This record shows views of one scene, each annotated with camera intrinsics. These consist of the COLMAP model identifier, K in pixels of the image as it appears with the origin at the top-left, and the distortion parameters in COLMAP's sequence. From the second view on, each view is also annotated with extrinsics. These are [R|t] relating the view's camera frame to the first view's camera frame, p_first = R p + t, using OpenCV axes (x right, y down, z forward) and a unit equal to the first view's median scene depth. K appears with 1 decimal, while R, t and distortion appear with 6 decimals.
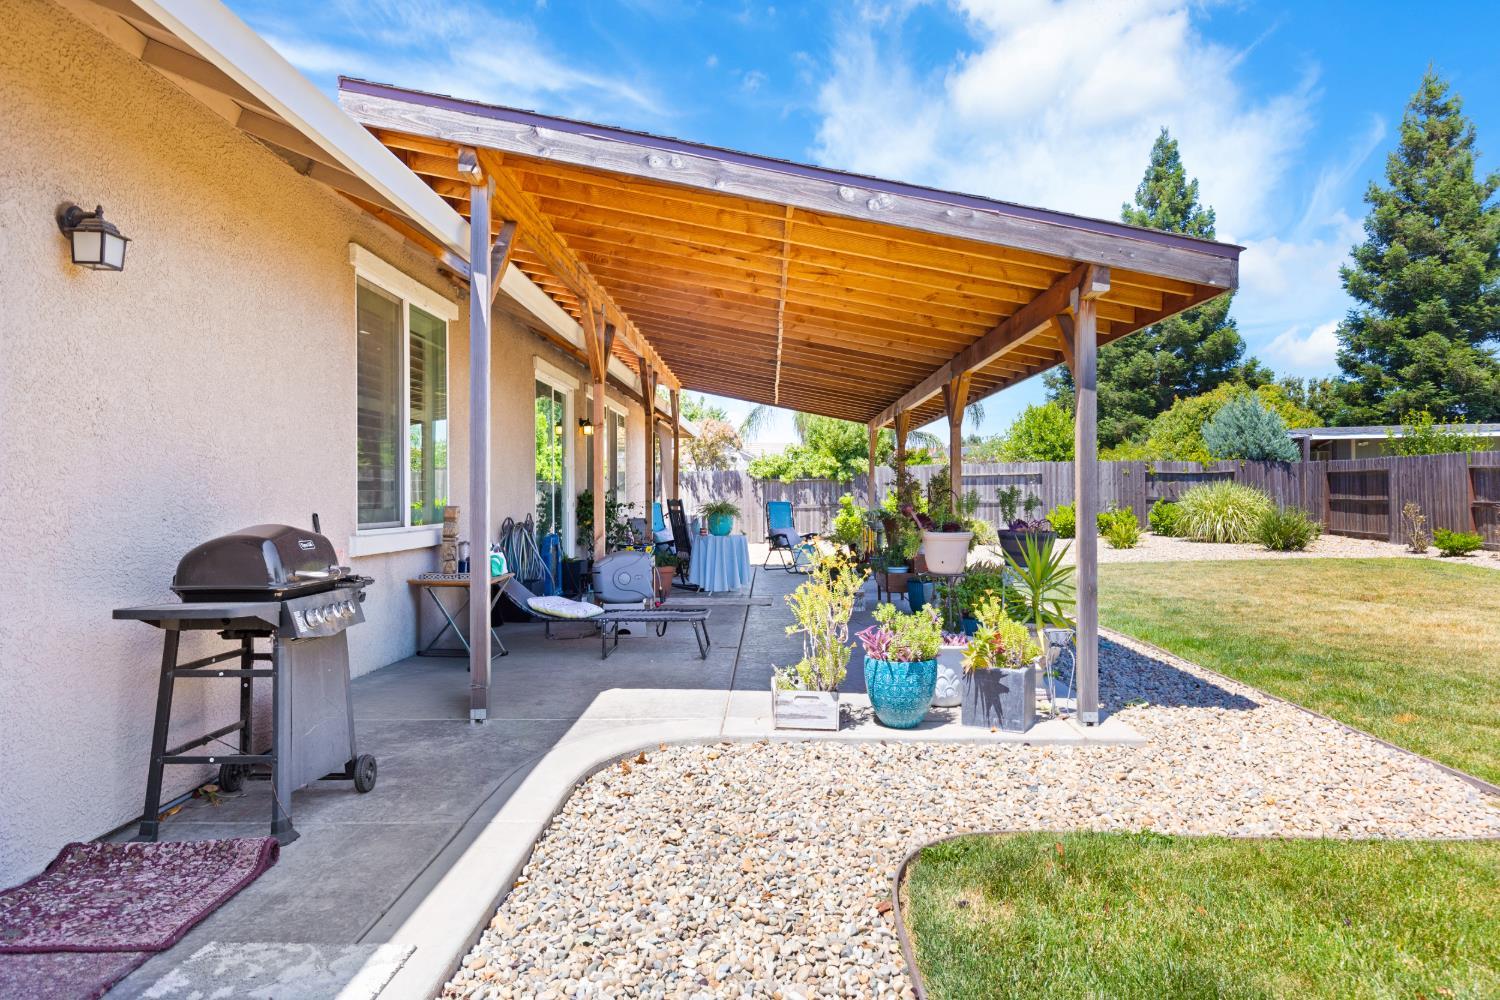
lens RADIAL K [[684.7, 0, 750.0], [0, 684.7, 500.0], [0, 0, 1]] dist [0.002647, -0.000510]
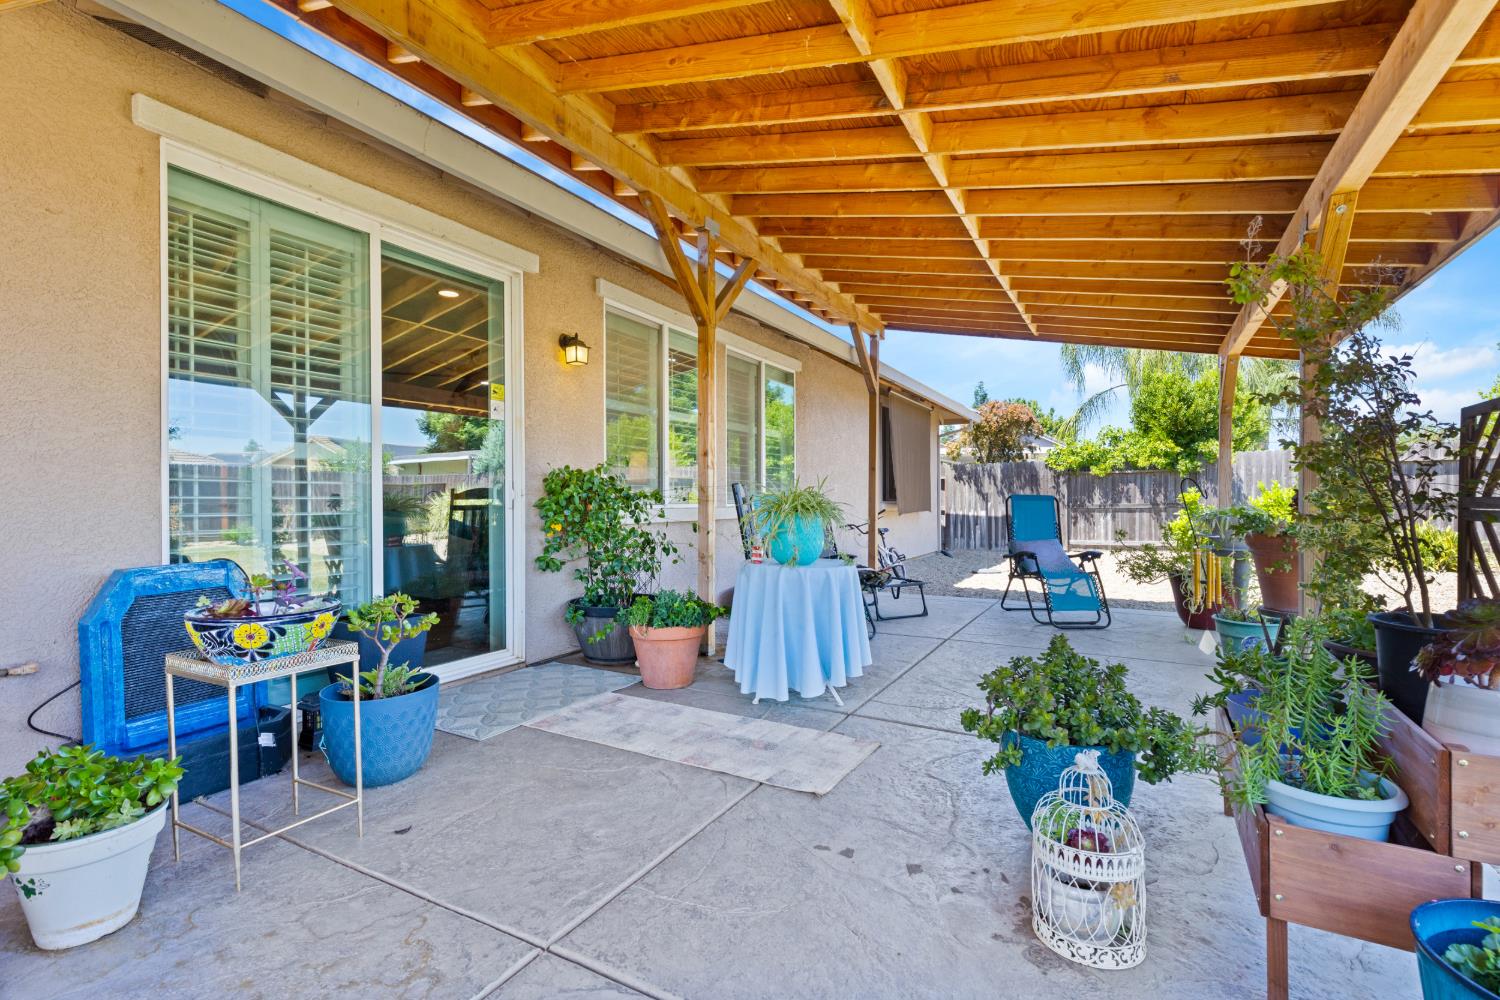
lens RADIAL K [[684.7, 0, 750.0], [0, 684.7, 500.0], [0, 0, 1]] dist [0.002647, -0.000510]
pose [[0.904672, 0.000483, -0.426108, 0.025230], [-0.000393, 1.000000, 0.000300, 0.002352], [0.426108, -0.000104, 0.904672, 0.128753]]
